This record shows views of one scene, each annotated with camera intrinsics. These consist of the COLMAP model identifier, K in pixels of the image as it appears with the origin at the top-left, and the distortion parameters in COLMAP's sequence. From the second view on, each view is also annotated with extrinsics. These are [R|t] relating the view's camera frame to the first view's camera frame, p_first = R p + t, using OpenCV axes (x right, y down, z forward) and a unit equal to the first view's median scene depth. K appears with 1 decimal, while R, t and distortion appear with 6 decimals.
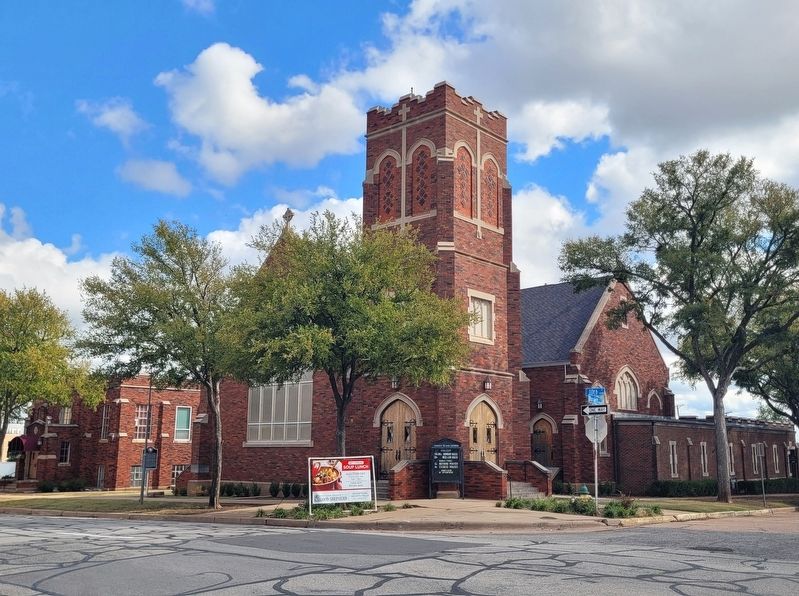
lens RADIAL K [[808.8, 0, 400.5], [0, 808.8, 292.2], [0, 0, 1]] dist [0.044600, 0.000000]
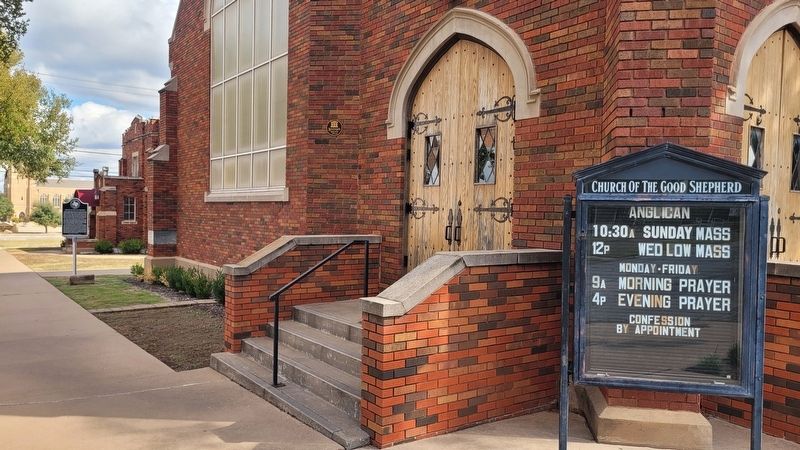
lens RADIAL K [[608.0, 0, 398.1], [0, 608.0, 225.9], [0, 0, 1]] dist [0.034269, -0.000047]
pose [[0.972086, 0.018555, -0.233891, 0.016752], [0.031665, 0.977373, 0.209140, 0.090111], [0.232479, -0.210708, 0.949503, 0.459759]]
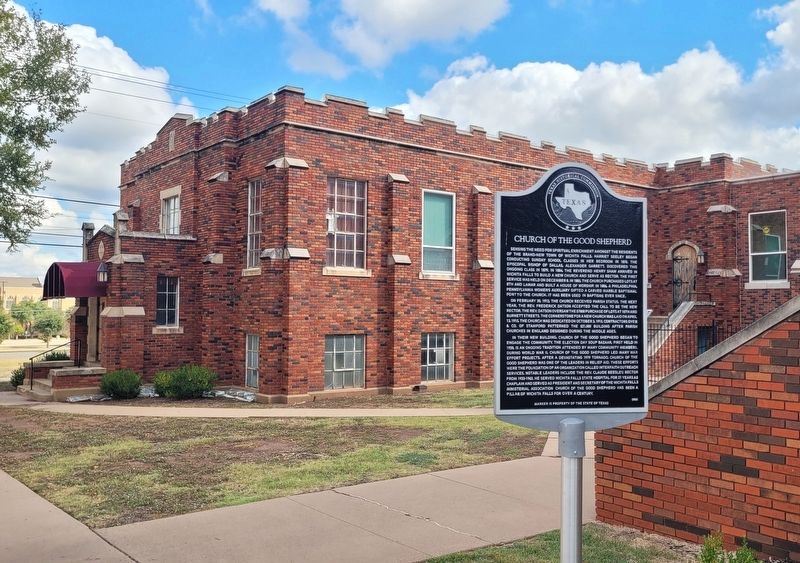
lens RADIAL K [[753.7, 0, 402.2], [0, 753.7, 284.0], [0, 0, 1]] dist [0.038136, 0.000000]
pose [[0.982175, -0.007145, -0.187832, -0.229078], [0.035716, 0.988166, 0.149170, 0.138623], [0.184543, -0.153220, 0.970808, 0.669789]]
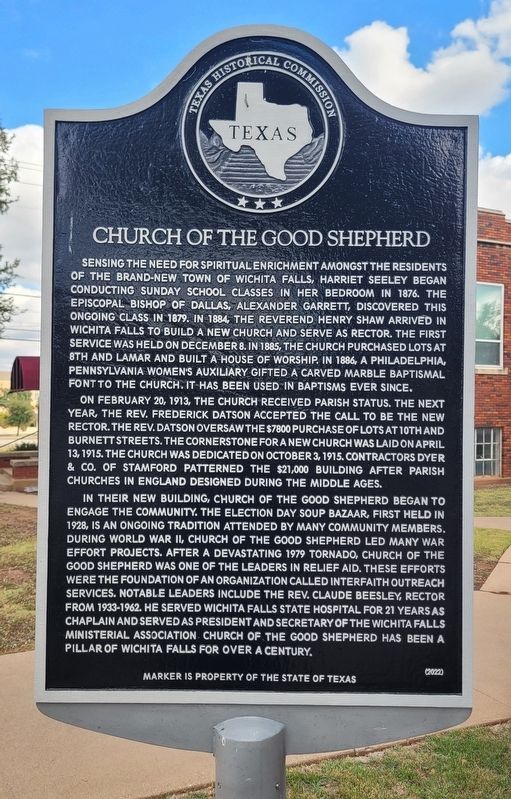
lens RADIAL K [[701.2, 0, 255.6], [0, 701.2, 399.1], [0, 0, 1]] dist [0.028290, -0.000030]
pose [[0.922643, 0.000717, -0.385655, -0.218677], [0.069683, 0.983229, 0.168536, 0.146160], [0.379308, -0.182372, 0.907119, 0.713361]]
